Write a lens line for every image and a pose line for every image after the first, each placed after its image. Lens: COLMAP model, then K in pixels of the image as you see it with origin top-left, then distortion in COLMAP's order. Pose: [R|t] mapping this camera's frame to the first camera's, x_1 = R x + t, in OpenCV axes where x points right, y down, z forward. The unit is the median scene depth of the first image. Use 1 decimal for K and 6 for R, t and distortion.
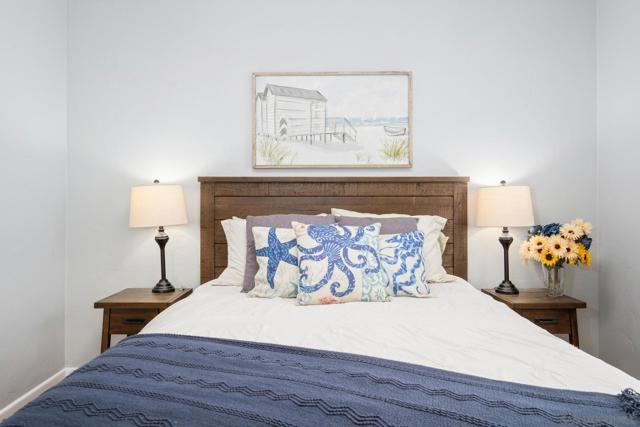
lens RADIAL K [[443.0, 0, 320.9], [0, 443.0, 209.2], [0, 0, 1]] dist [-0.002050, -0.001225]
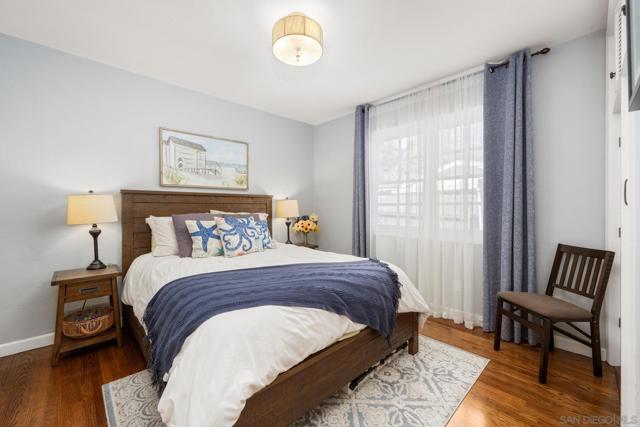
lens RADIAL K [[259.7, 0, 319.4], [0, 259.7, 214.0], [0, 0, 1]] dist [-0.000836, -0.000042]
pose [[0.727654, -0.016644, 0.685743, -0.396952], [0.006715, 0.999831, 0.017141, -0.000550], [-0.685912, -0.007868, 0.727642, -0.105121]]
